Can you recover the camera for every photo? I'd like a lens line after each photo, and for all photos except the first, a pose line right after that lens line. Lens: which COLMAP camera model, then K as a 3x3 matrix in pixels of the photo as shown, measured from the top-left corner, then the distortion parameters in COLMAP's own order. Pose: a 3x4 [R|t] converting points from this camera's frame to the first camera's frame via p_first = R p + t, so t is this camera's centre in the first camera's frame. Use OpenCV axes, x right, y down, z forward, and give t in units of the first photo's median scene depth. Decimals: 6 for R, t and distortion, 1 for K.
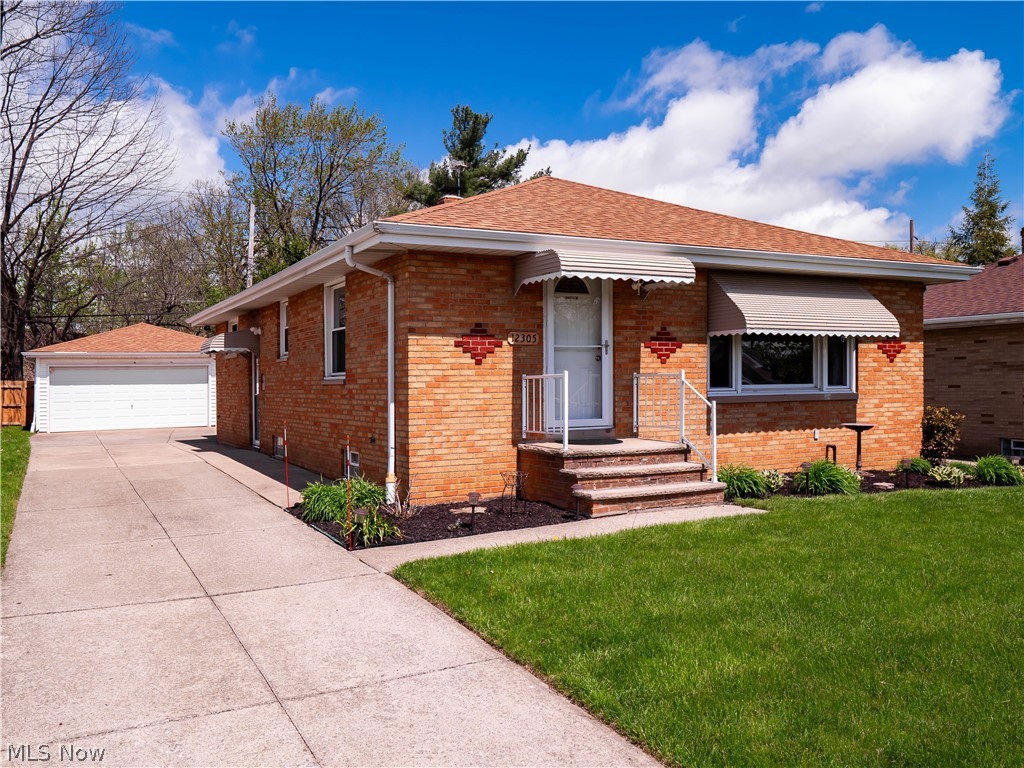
lens RADIAL K [[870.9, 0, 480.7], [0, 870.9, 466.8], [0, 0, 1]] dist [0.010767, -0.017782]
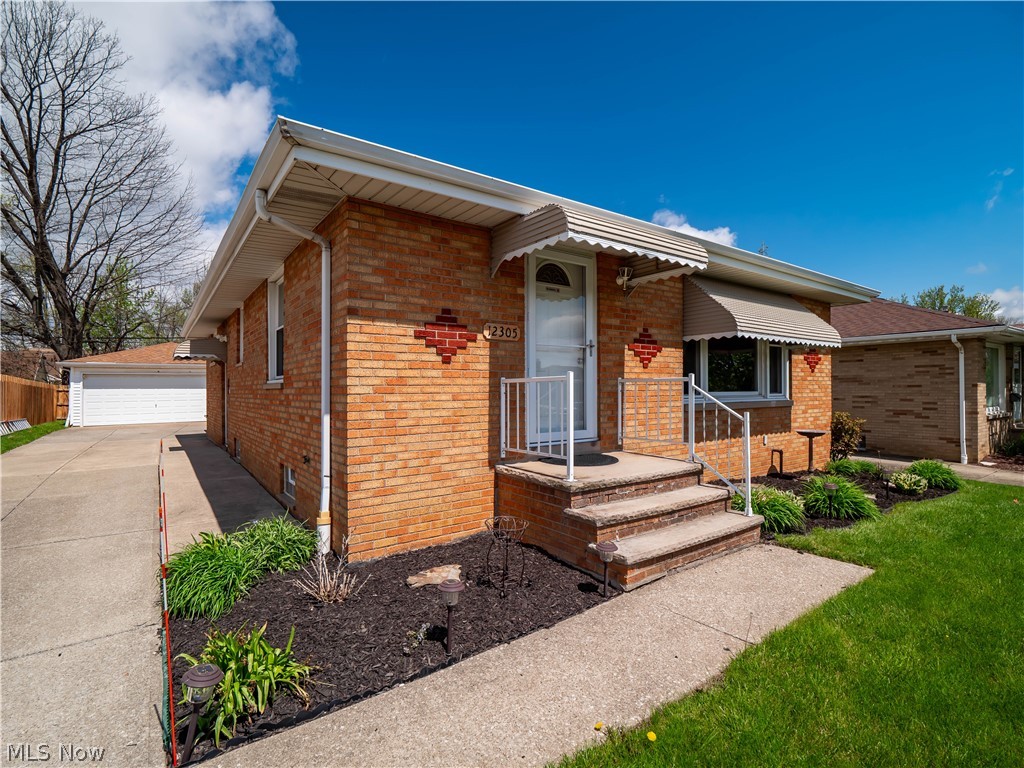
lens RADIAL K [[518.7, 0, 504.5], [0, 518.7, 412.4], [0, 0, 1]] dist [0.009671, -0.011785]
pose [[0.988878, 0.000157, 0.148729, -0.017855], [0.007612, 0.998635, -0.051666, -0.046703], [-0.148534, 0.052224, 0.987527, 0.501141]]
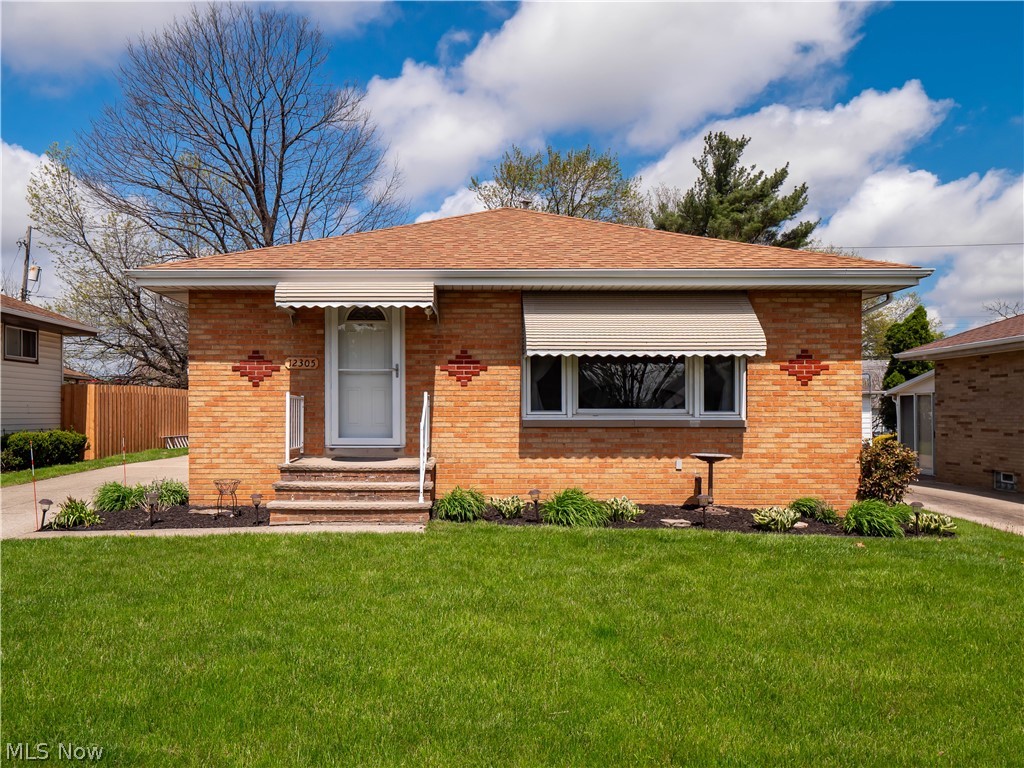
lens RADIAL K [[814.9, 0, 418.1], [0, 814.9, 488.1], [0, 0, 1]] dist [0.001423, 0.000943]
pose [[0.886154, 0.057952, -0.459753, 0.624324], [-0.056502, 0.998259, 0.016925, -0.013339], [0.459933, 0.010978, 0.887886, 0.136287]]
